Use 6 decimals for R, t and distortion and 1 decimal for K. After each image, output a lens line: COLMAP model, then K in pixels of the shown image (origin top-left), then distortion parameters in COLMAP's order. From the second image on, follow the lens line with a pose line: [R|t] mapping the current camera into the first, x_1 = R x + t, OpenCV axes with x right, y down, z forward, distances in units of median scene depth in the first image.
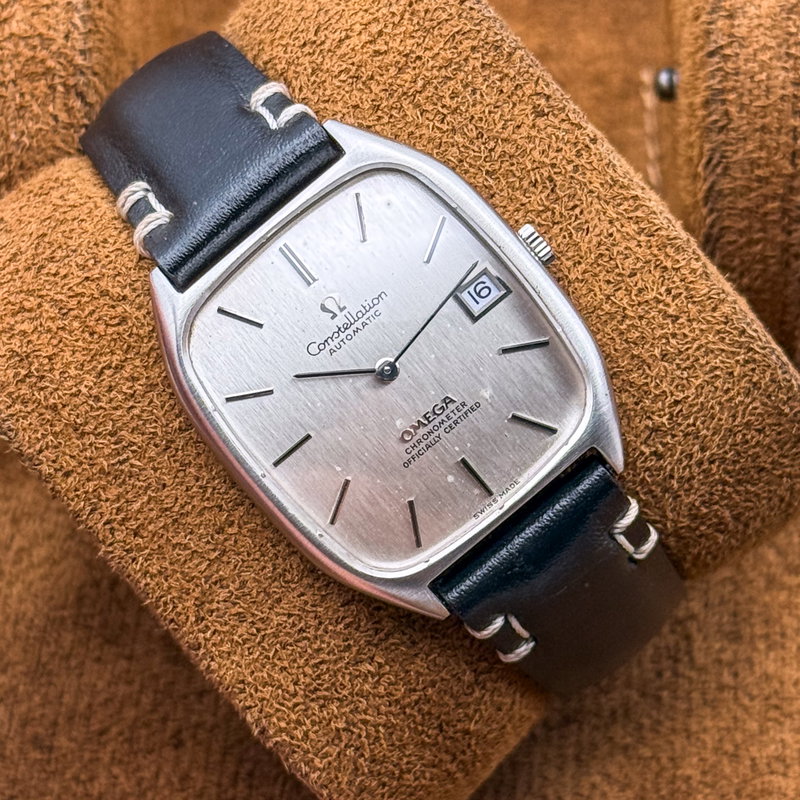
lens RADIAL K [[2848.9, 0, 400.0], [0, 2848.9, 400.0], [0, 0, 1]] dist [-0.090624, 1.414521]
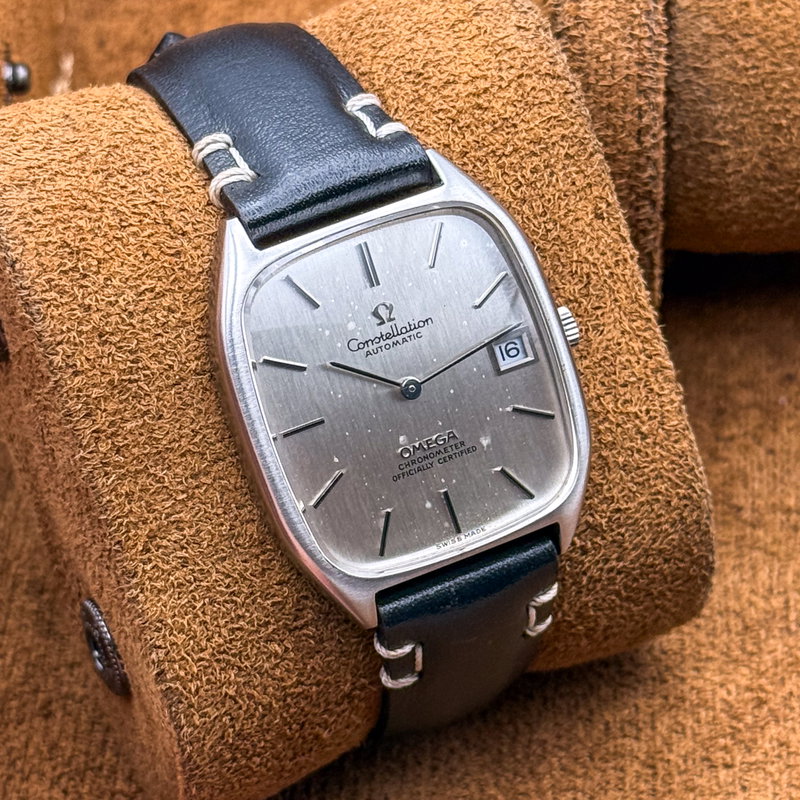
lens RADIAL K [[2848.9, 0, 400.0], [0, 2848.9, 400.0], [0, 0, 1]] dist [-0.090624, 1.414521]
pose [[0.896537, 0.350705, 0.270607, -0.286124], [-0.335115, 0.936484, -0.103422, 0.101900], [-0.289689, 0.002037, 0.957119, -0.013035]]
